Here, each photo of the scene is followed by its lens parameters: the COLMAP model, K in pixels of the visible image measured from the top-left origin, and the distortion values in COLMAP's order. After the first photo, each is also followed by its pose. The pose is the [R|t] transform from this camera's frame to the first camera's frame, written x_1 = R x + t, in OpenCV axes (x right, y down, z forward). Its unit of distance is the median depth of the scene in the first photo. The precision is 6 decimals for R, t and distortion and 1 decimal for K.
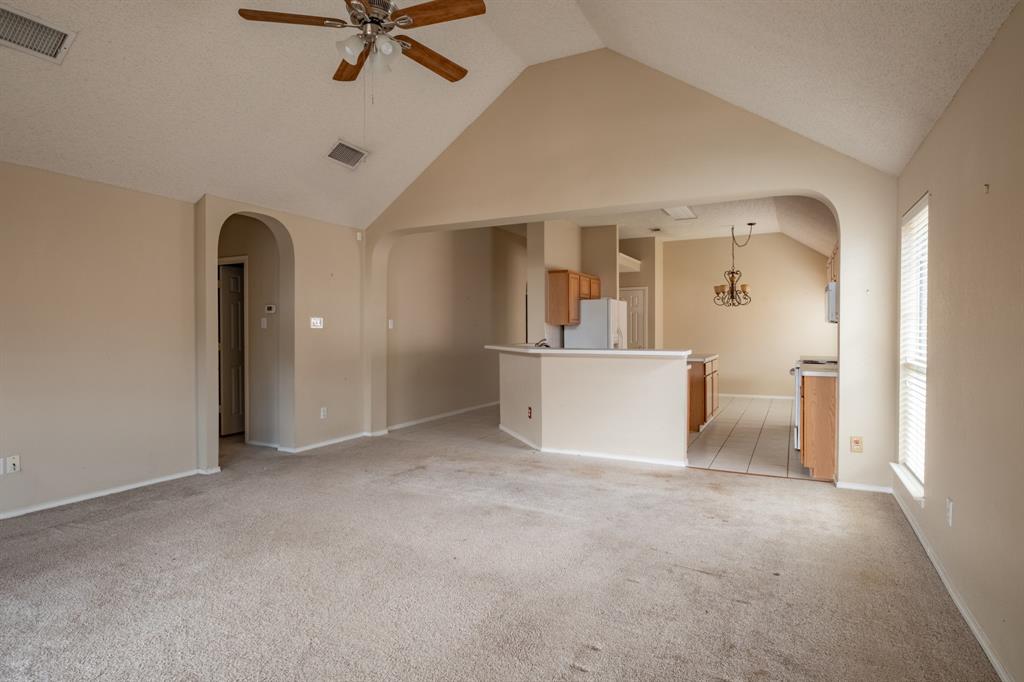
lens RADIAL K [[565.7, 0, 513.4], [0, 565.7, 339.1], [0, 0, 1]] dist [-0.002659, -0.000059]
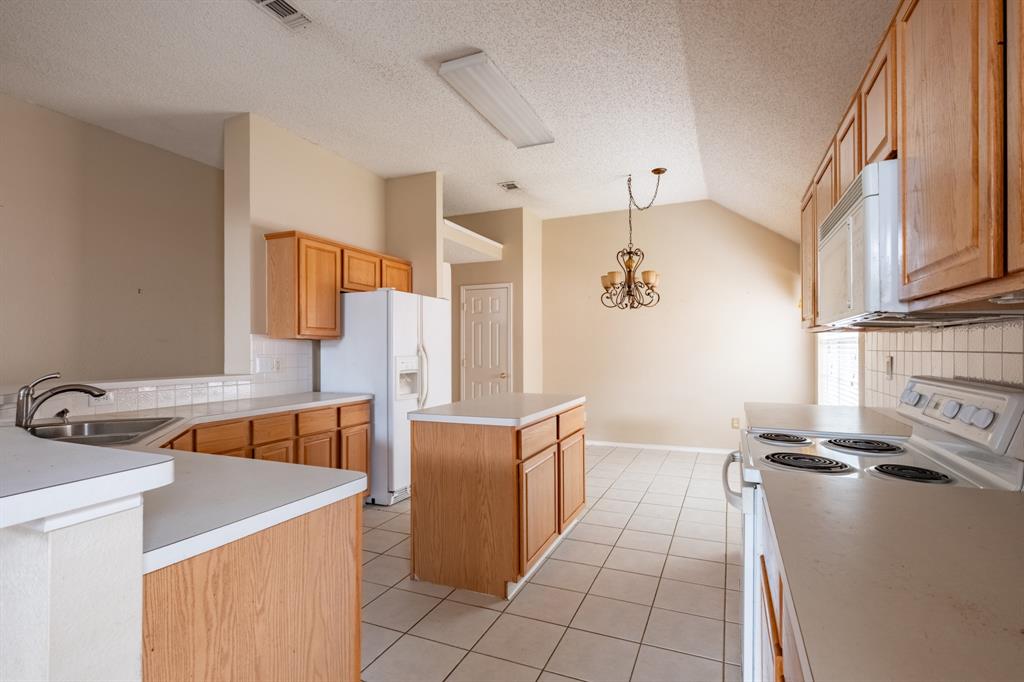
lens RADIAL K [[496.7, 0, 510.5], [0, 496.7, 347.3], [0, 0, 1]] dist [0.001857, 0.000421]
pose [[0.998843, -0.001684, 0.048067, 0.236486], [0.002626, 0.999806, -0.019538, -0.007082], [-0.048025, 0.019642, 0.998653, 0.481912]]
